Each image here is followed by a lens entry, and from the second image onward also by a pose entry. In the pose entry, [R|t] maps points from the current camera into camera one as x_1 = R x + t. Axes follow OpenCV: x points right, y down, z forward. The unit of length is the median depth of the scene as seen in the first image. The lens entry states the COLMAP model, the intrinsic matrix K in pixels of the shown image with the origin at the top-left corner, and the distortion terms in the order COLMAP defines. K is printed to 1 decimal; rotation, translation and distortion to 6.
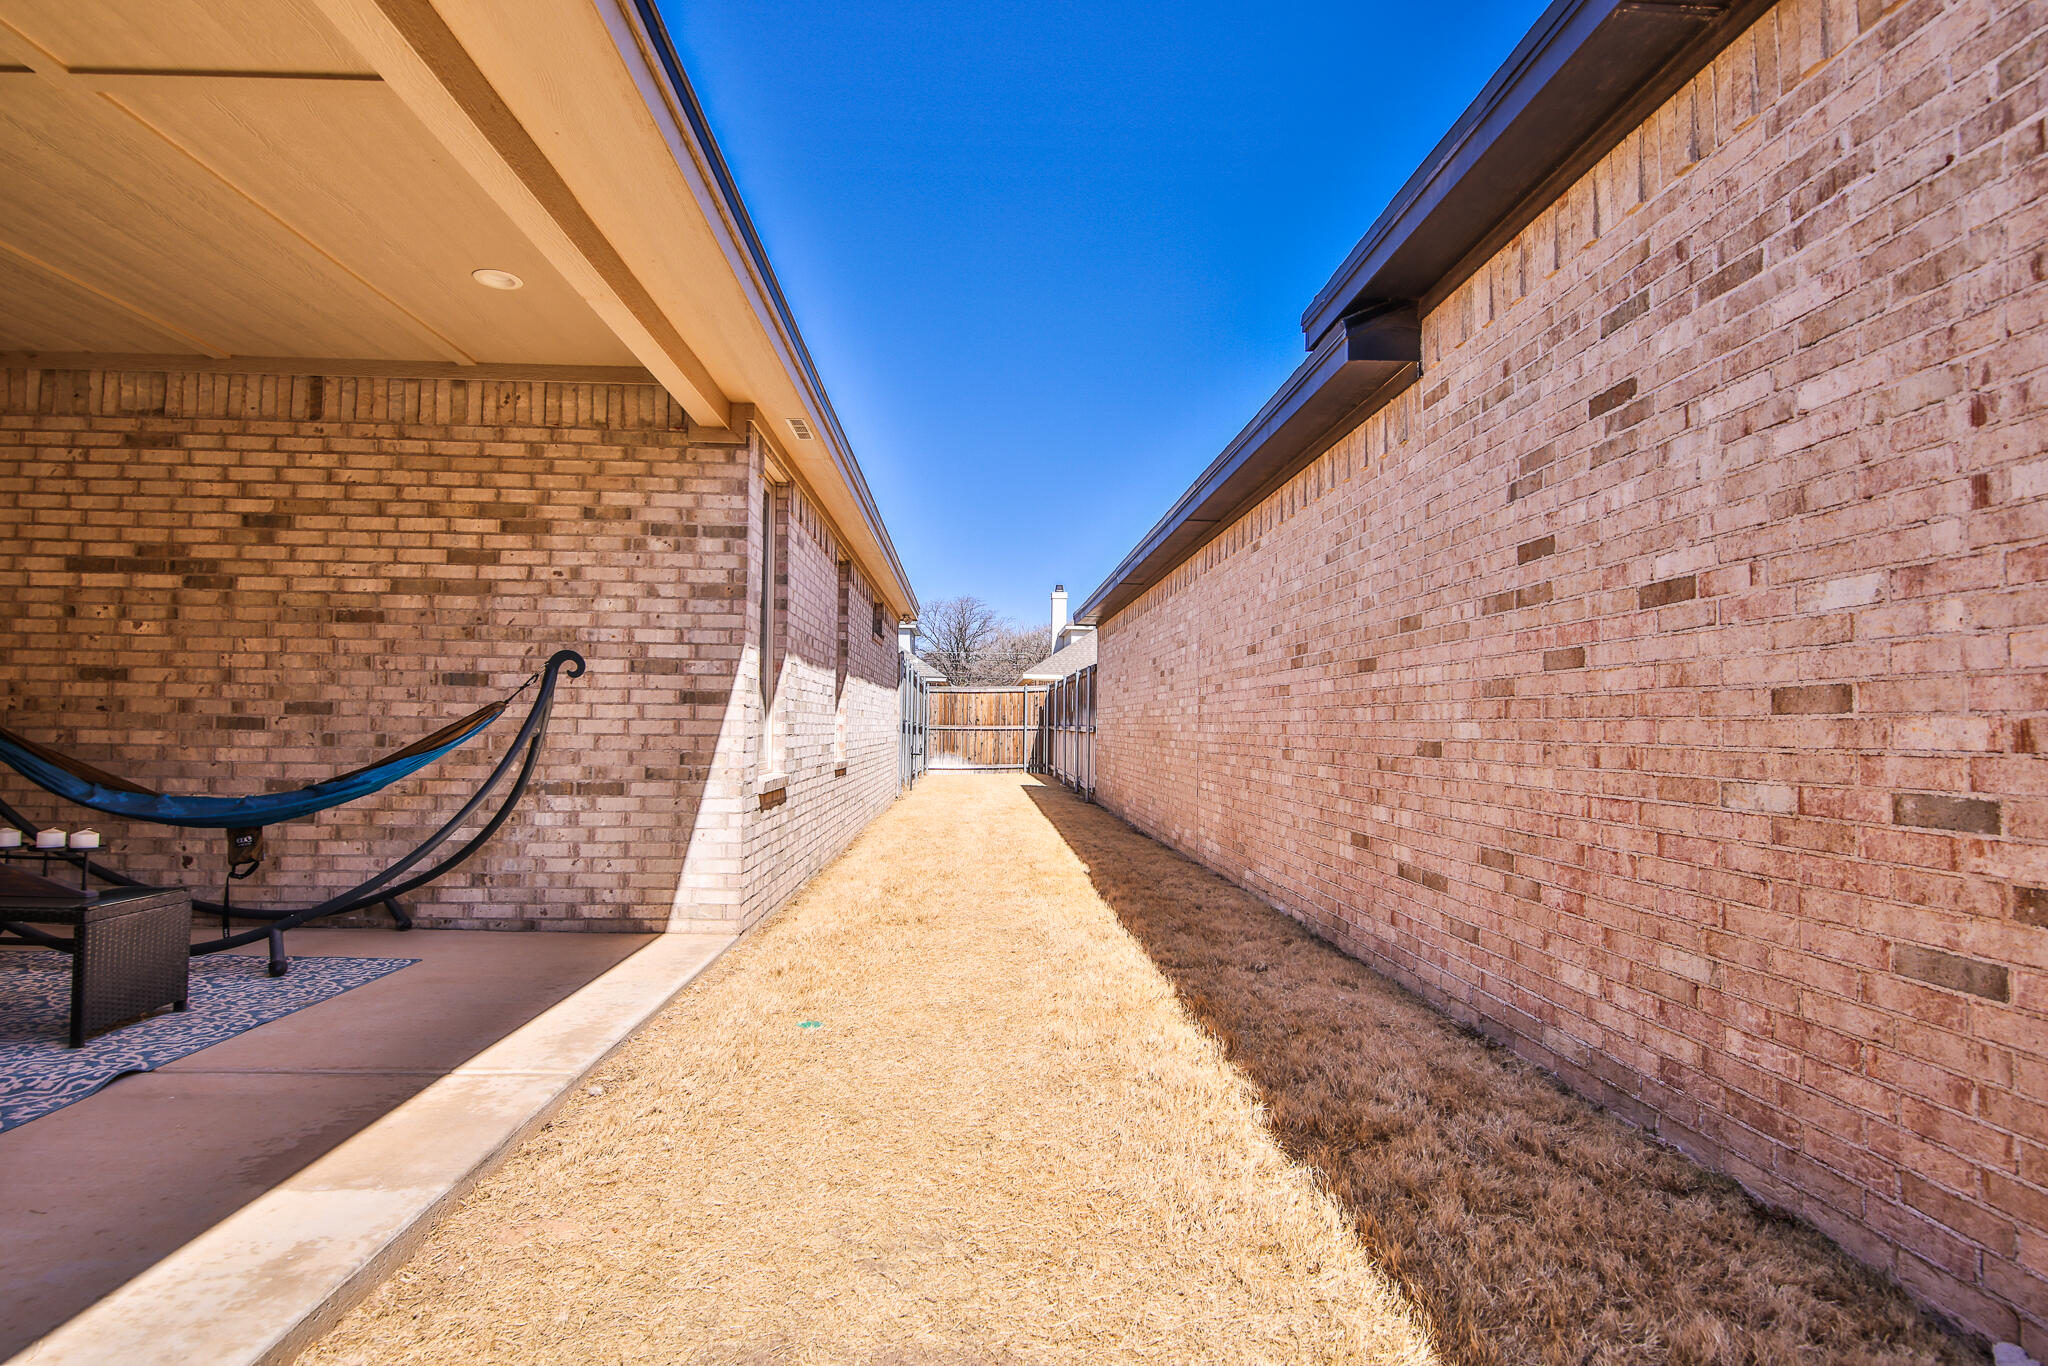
lens RADIAL K [[1054.4, 0, 1026.3], [0, 1054.4, 686.0], [0, 0, 1]] dist [0.004829, -0.009088]
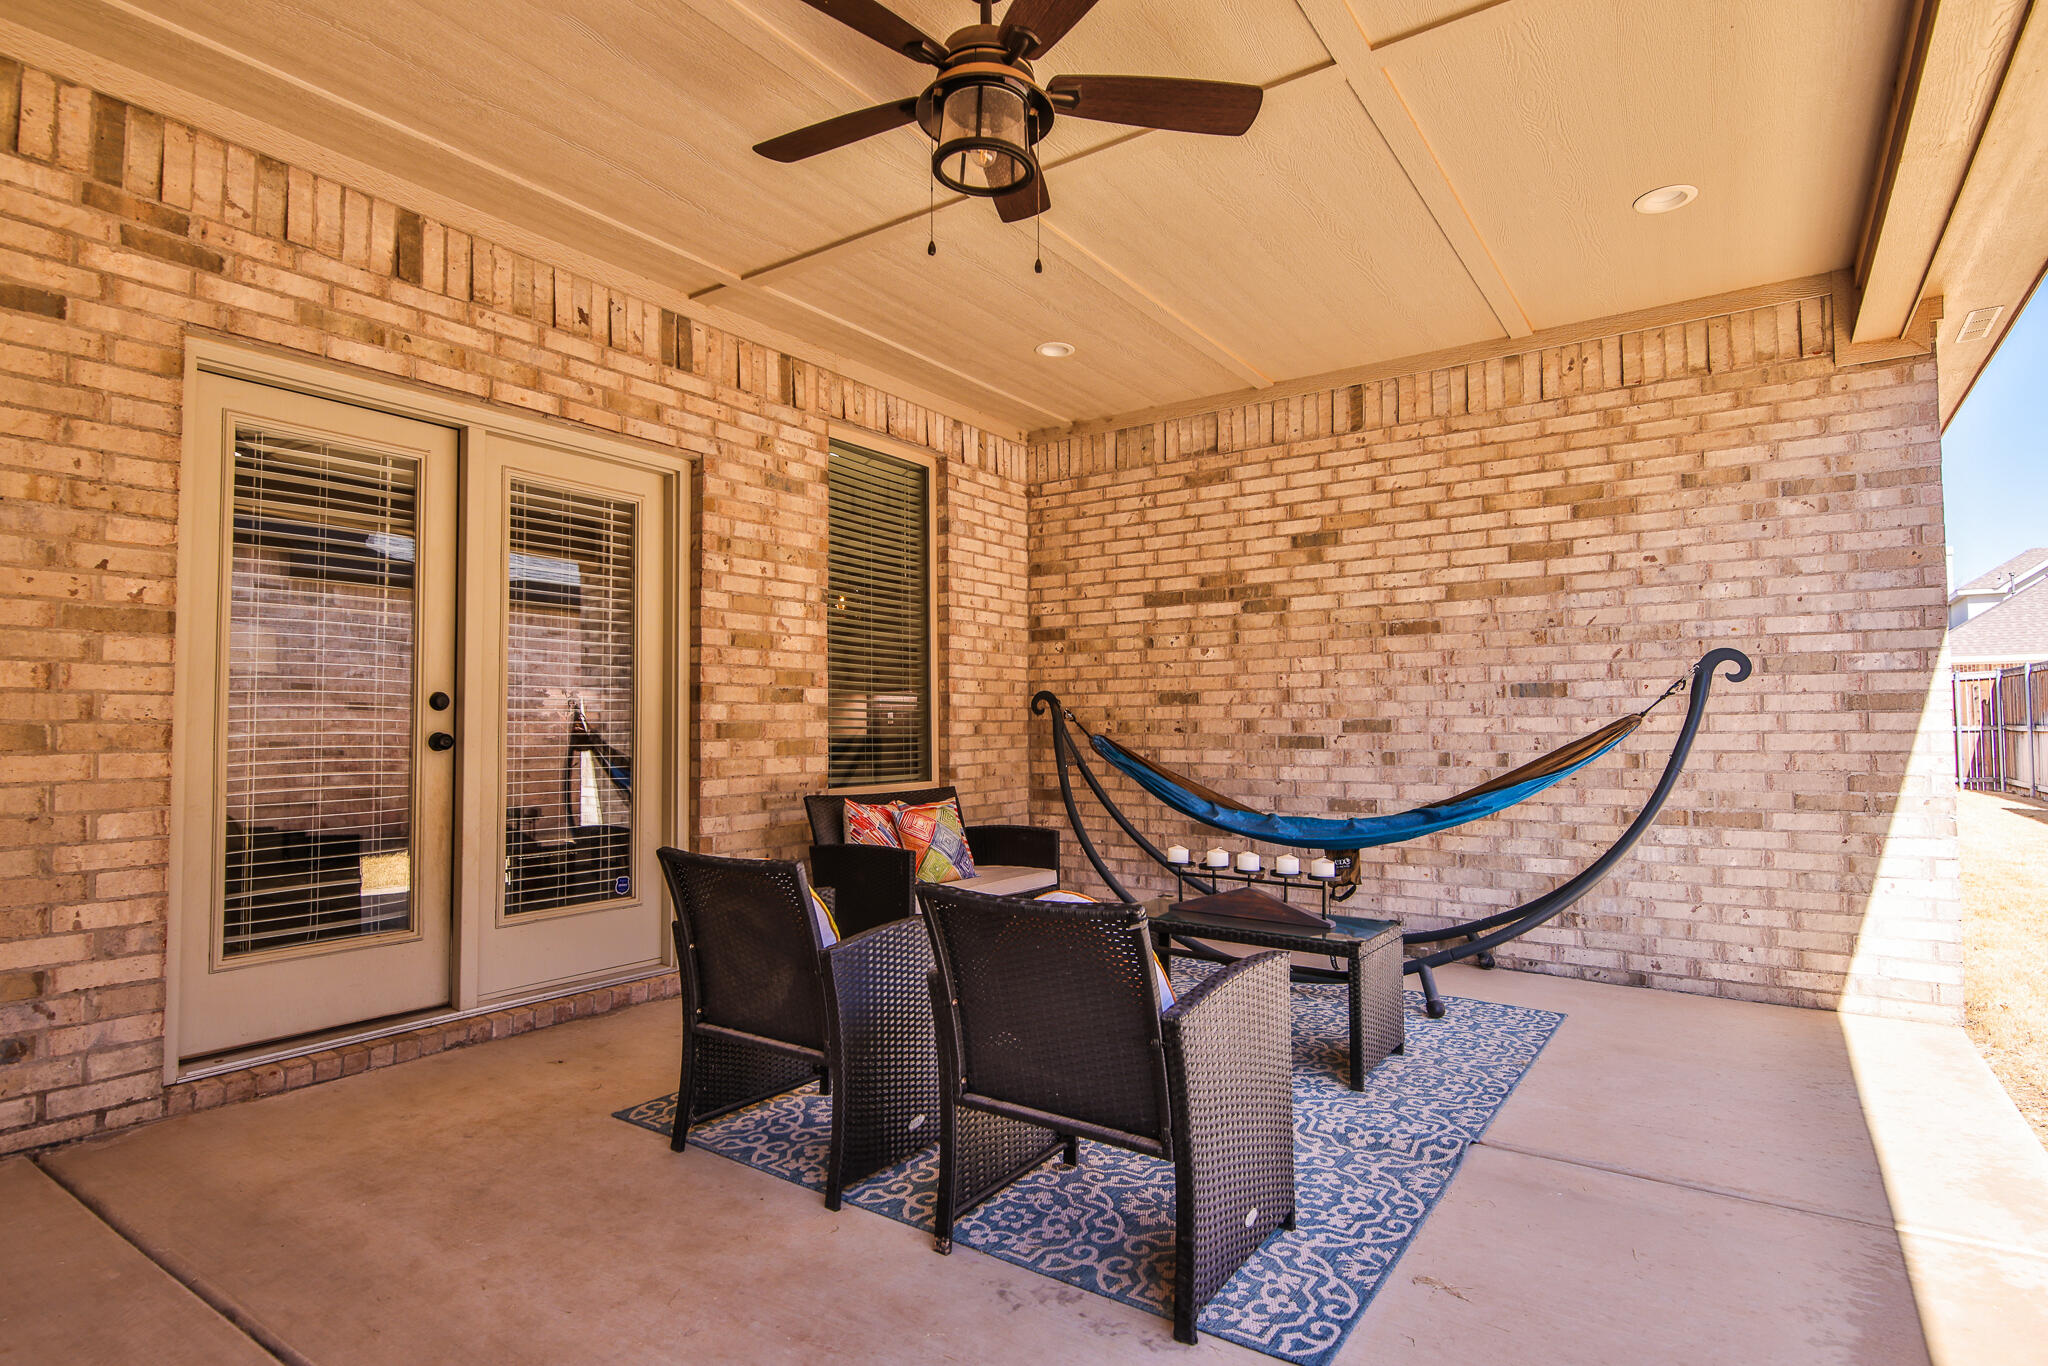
lens RADIAL K [[1054.4, 0, 1021.9], [0, 1054.4, 685.6], [0, 0, 1]] dist [0.004829, -0.009088]
pose [[0.792590, -0.042469, -0.608274, -0.337553], [0.038543, 0.999066, -0.019532, -0.009517], [0.608536, -0.007963, 0.793487, 0.036324]]
